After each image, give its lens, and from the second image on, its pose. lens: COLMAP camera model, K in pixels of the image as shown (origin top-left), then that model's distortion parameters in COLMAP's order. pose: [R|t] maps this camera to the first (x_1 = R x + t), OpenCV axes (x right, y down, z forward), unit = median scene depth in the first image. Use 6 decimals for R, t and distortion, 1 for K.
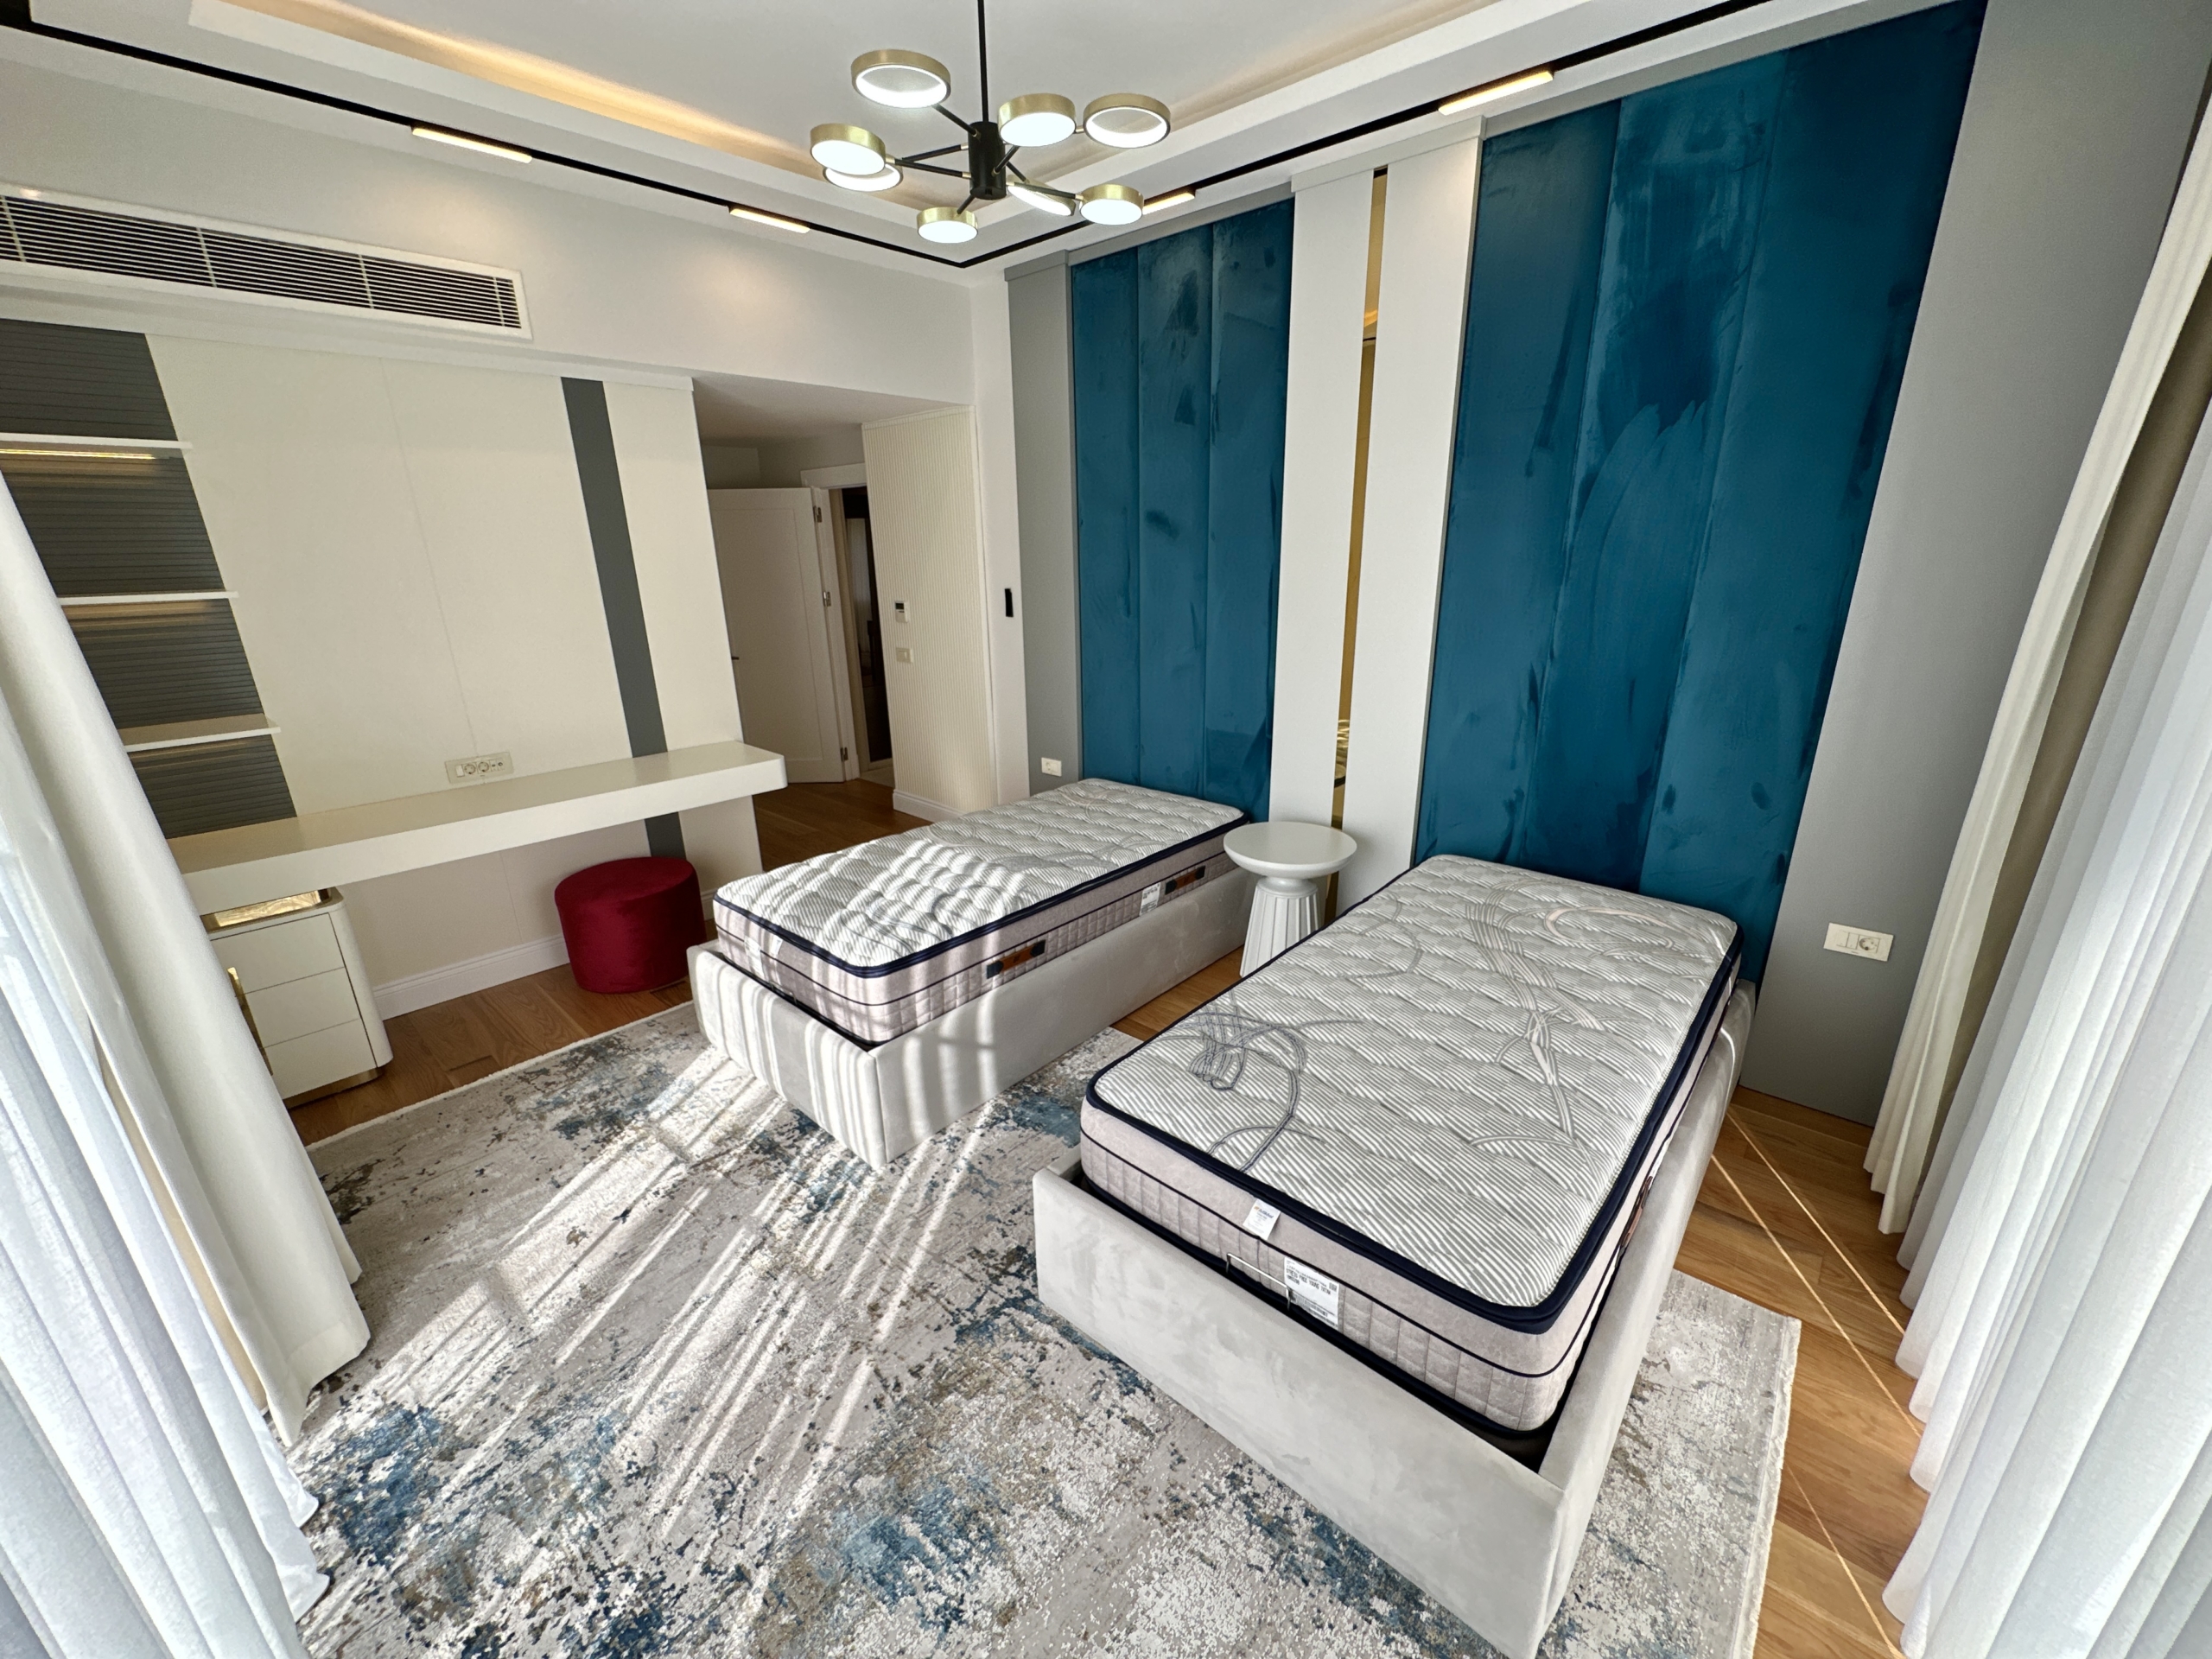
lens RADIAL K [[879.3, 0, 1117.4], [0, 879.3, 827.7], [0, 0, 1]] dist [0.000011, -0.000510]
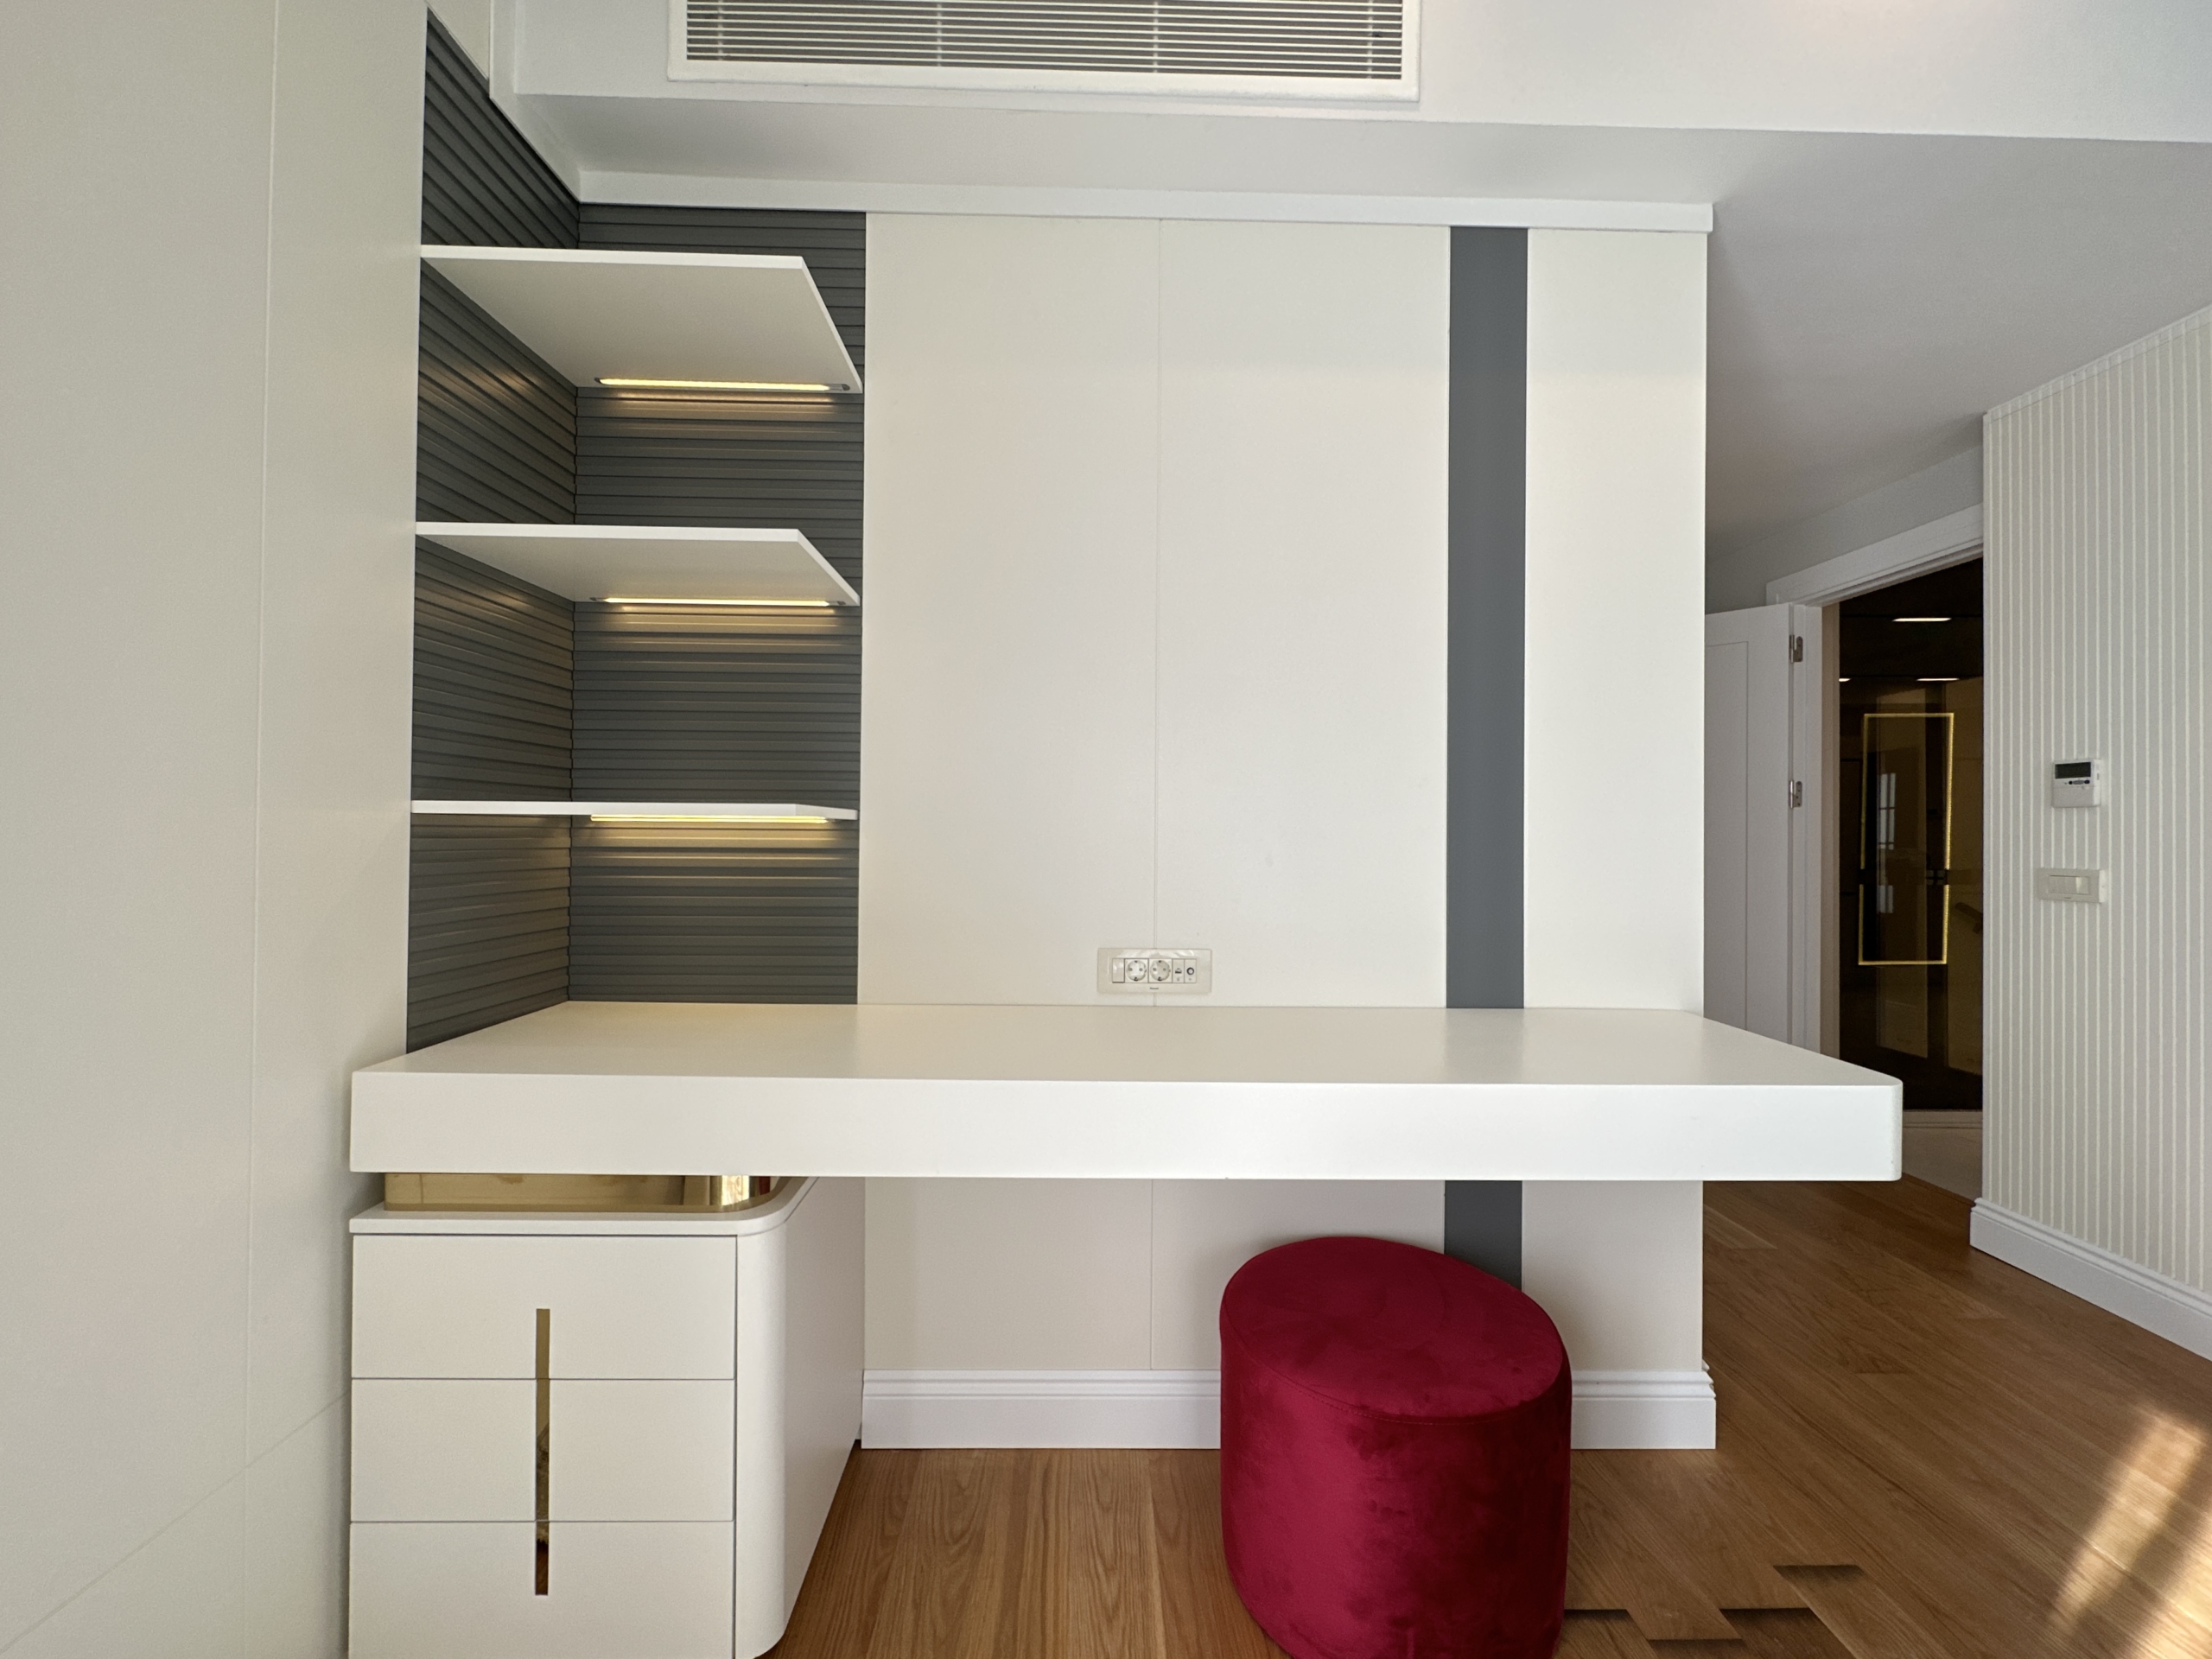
lens RADIAL K [[879.3, 0, 1111.7], [0, 879.3, 827.6], [0, 0, 1]] dist [0.000011, -0.000510]
pose [[0.677106, 0.012146, -0.735786, -0.342972], [-0.247485, 0.945382, -0.212142, -0.031131], [0.693022, 0.325739, 0.643129, 0.574140]]
